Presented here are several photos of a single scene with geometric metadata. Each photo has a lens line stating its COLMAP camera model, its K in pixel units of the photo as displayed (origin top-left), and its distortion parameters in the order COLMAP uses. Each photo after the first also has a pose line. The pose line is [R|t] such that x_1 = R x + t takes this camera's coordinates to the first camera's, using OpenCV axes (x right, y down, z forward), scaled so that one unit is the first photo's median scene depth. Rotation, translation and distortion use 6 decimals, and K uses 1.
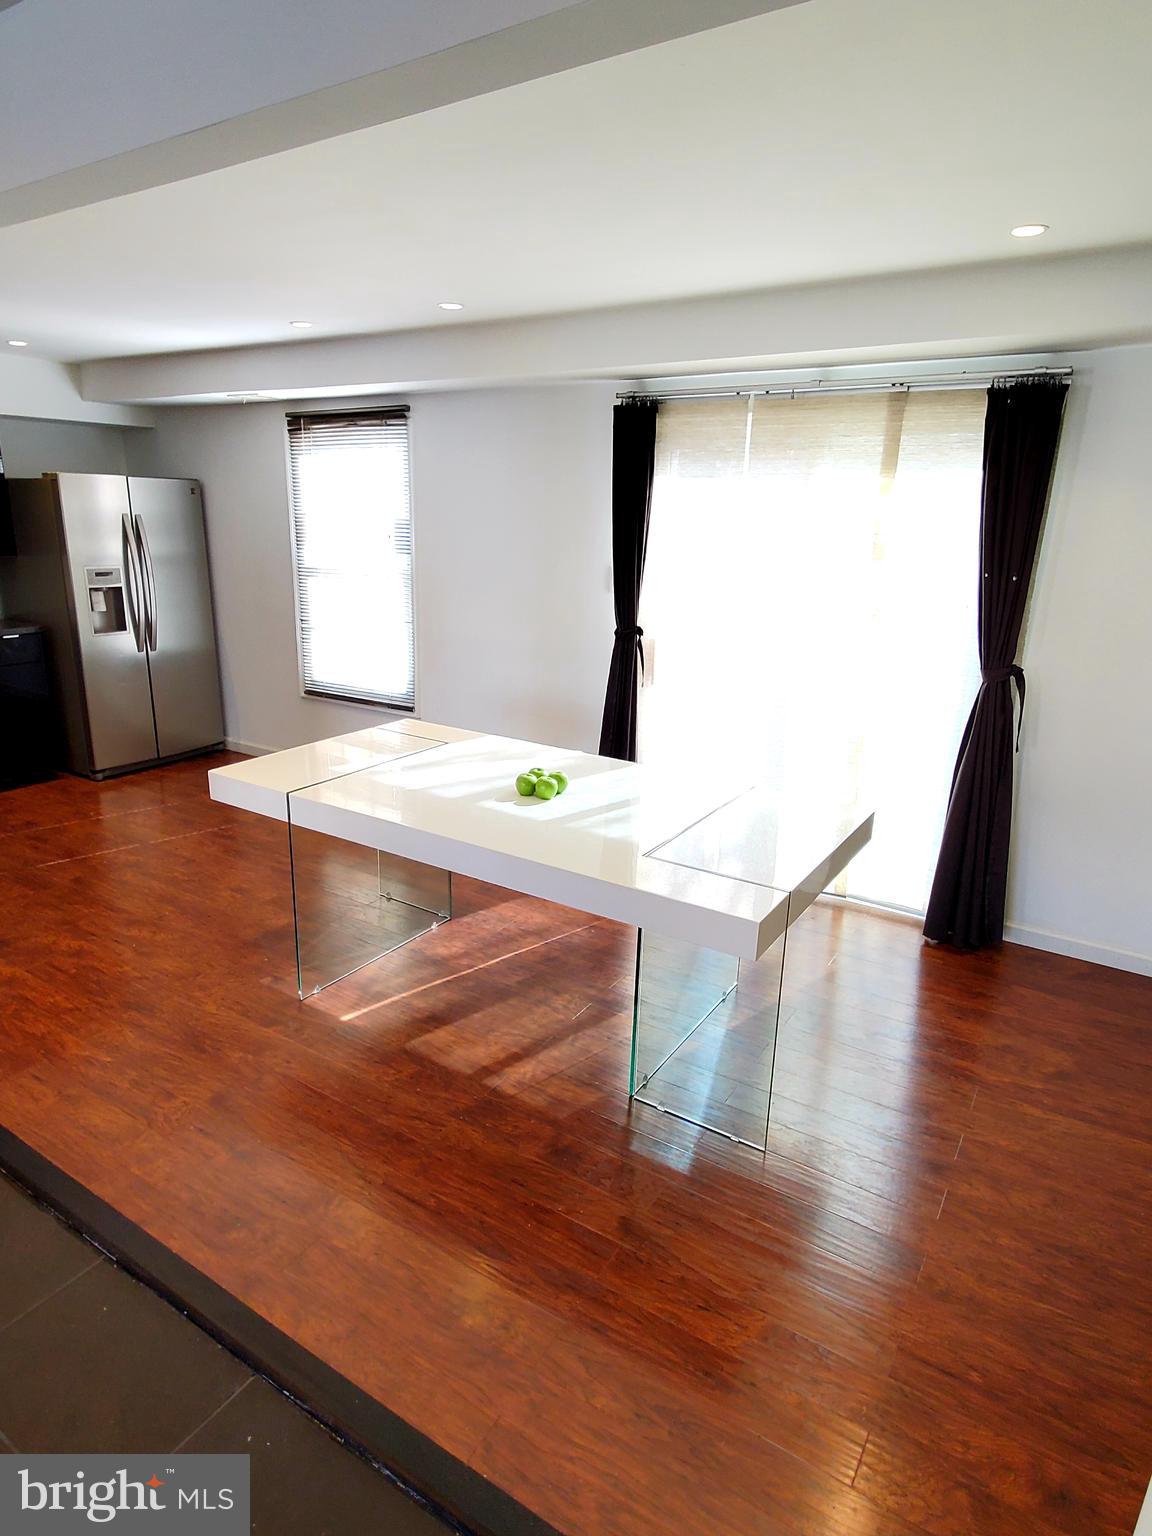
lens RADIAL K [[878.1, 0, 576.0], [0, 878.1, 768.0], [0, 0, 1]] dist [0.001652, 0.000315]
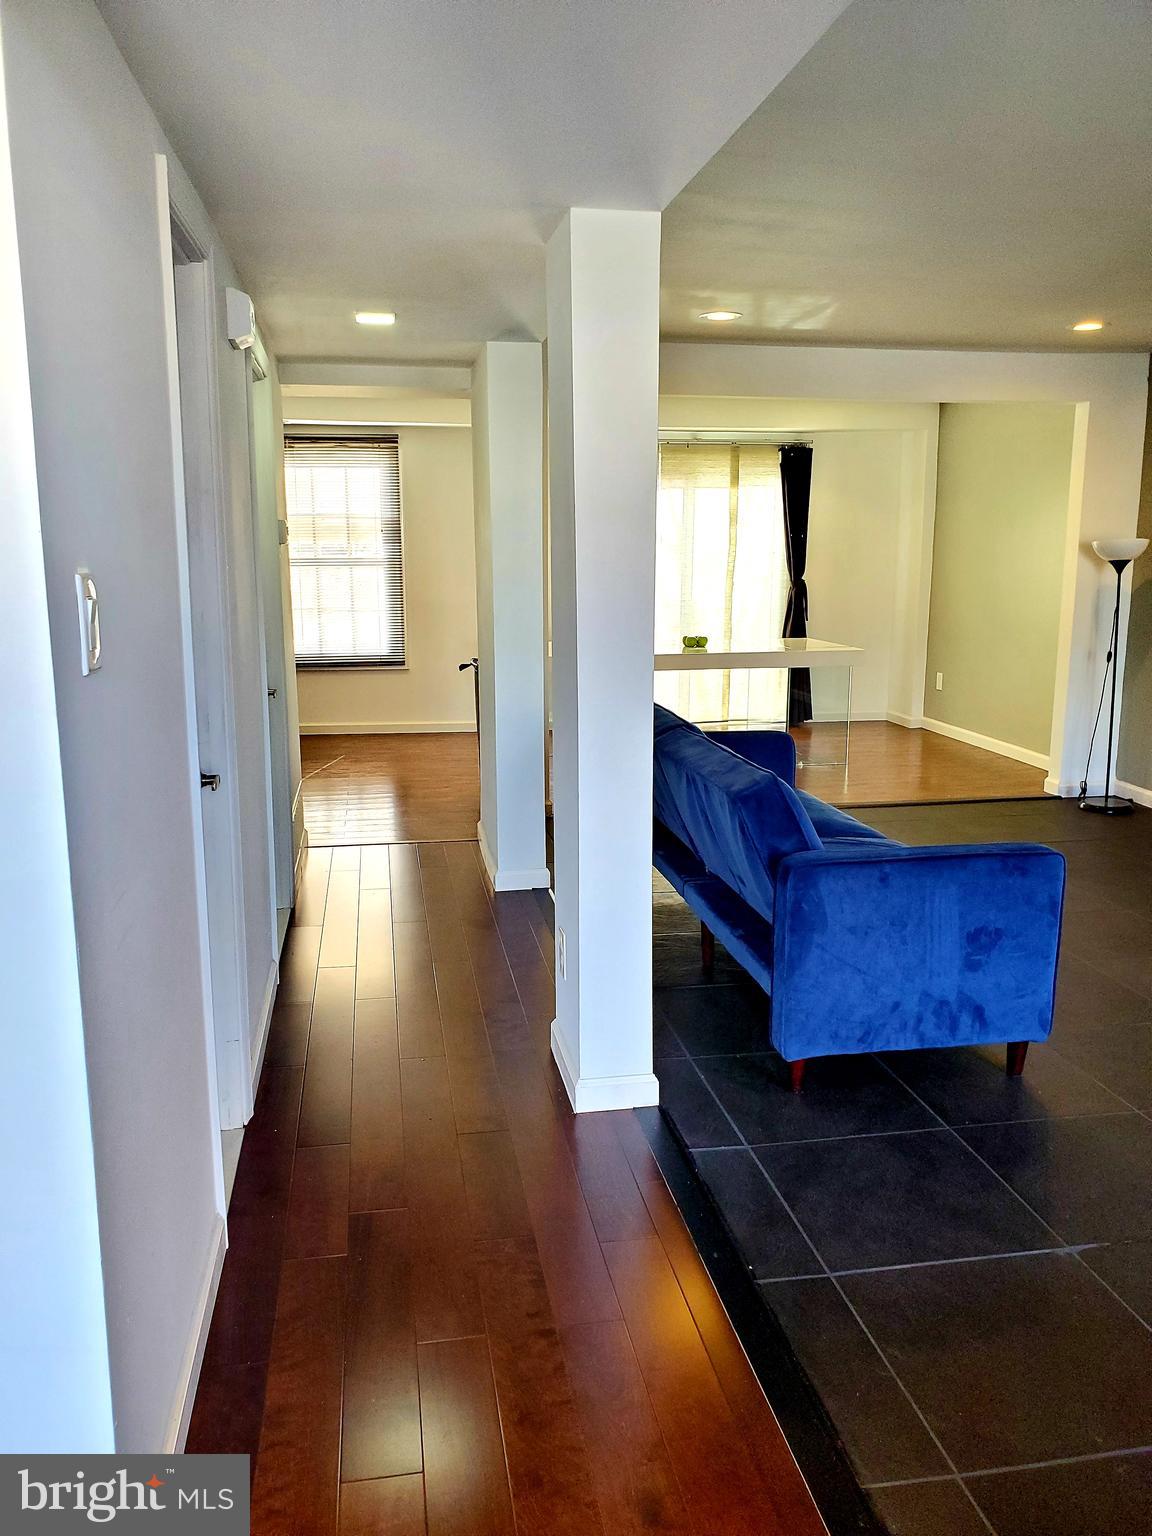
lens RADIAL K [[1164.4, 0, 547.0], [0, 1164.4, 767.0], [0, 0, 1]] dist [0.116035, 0.000154]
pose [[0.747565, -0.134002, 0.650530, -1.259348], [0.203085, 0.978645, -0.031788, 0.197659], [-0.632379, 0.155876, 0.758815, -0.453120]]
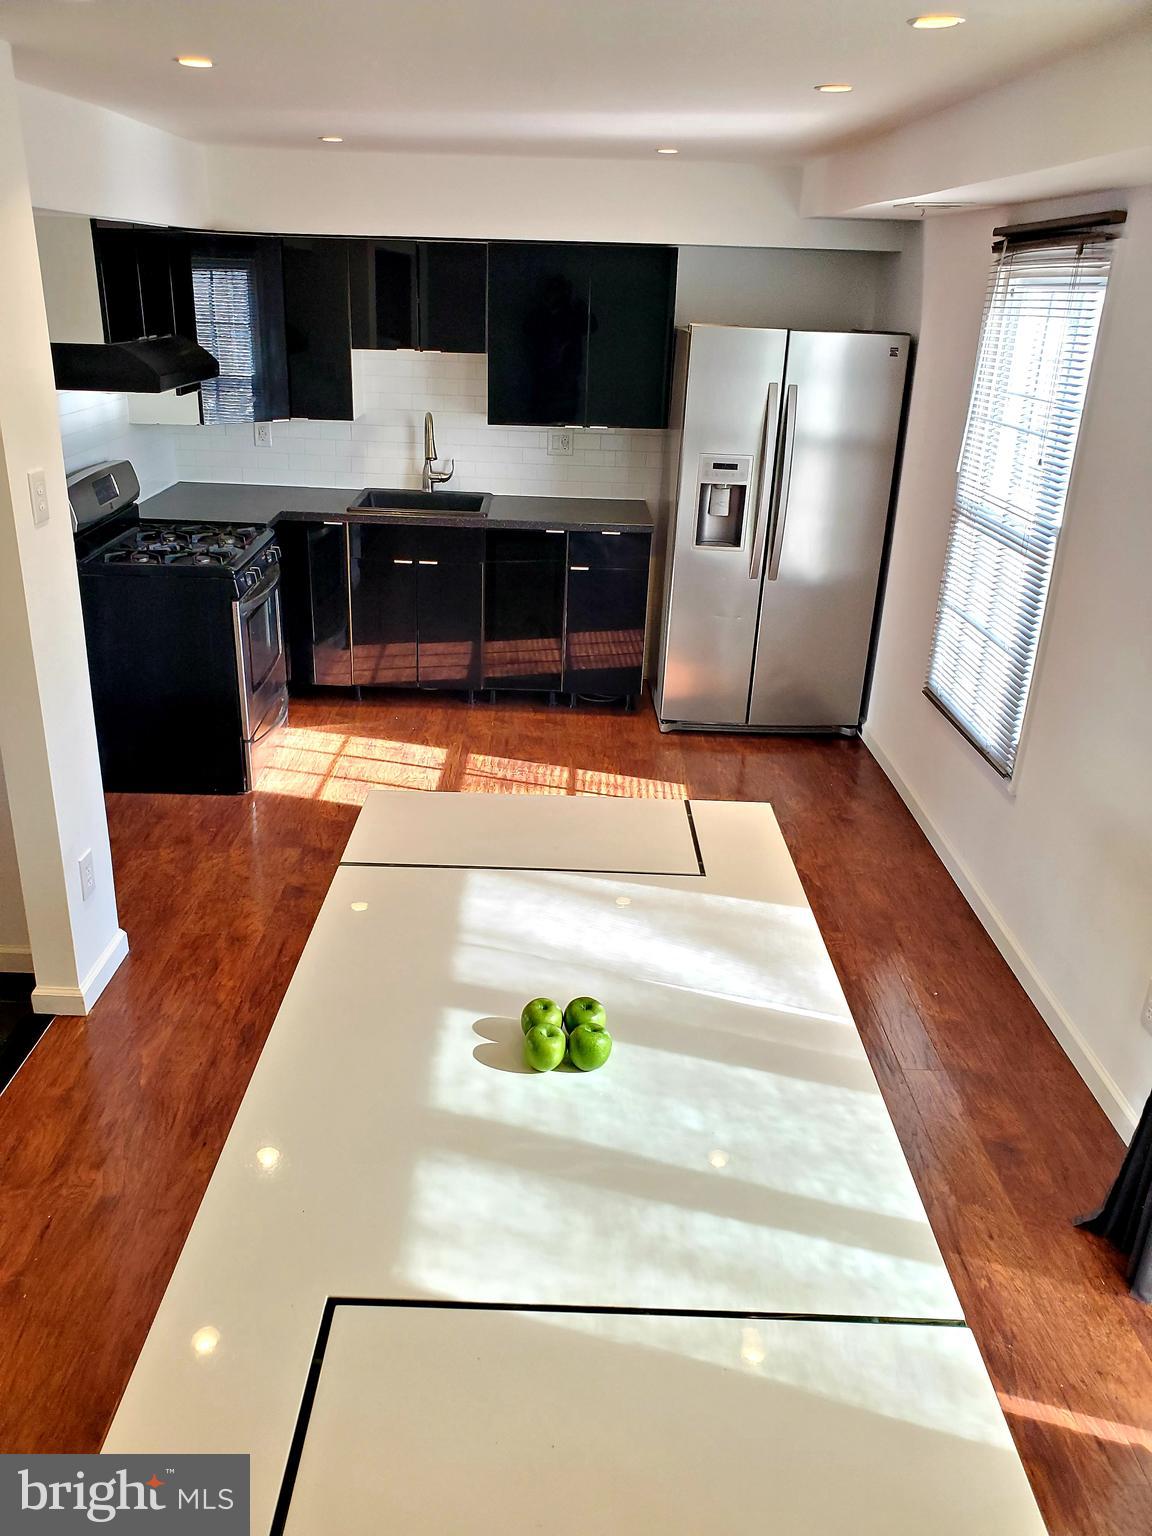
lens RADIAL K [[1214.4, 0, 576.0], [0, 1214.4, 768.0], [0, 0, 1]] dist [-0.000993, 0.000445]
pose [[0.537965, 0.308913, -0.784326, 0.287531], [-0.259039, 0.945995, 0.194915, -0.161304], [0.802180, 0.098314, 0.588933, 0.361708]]
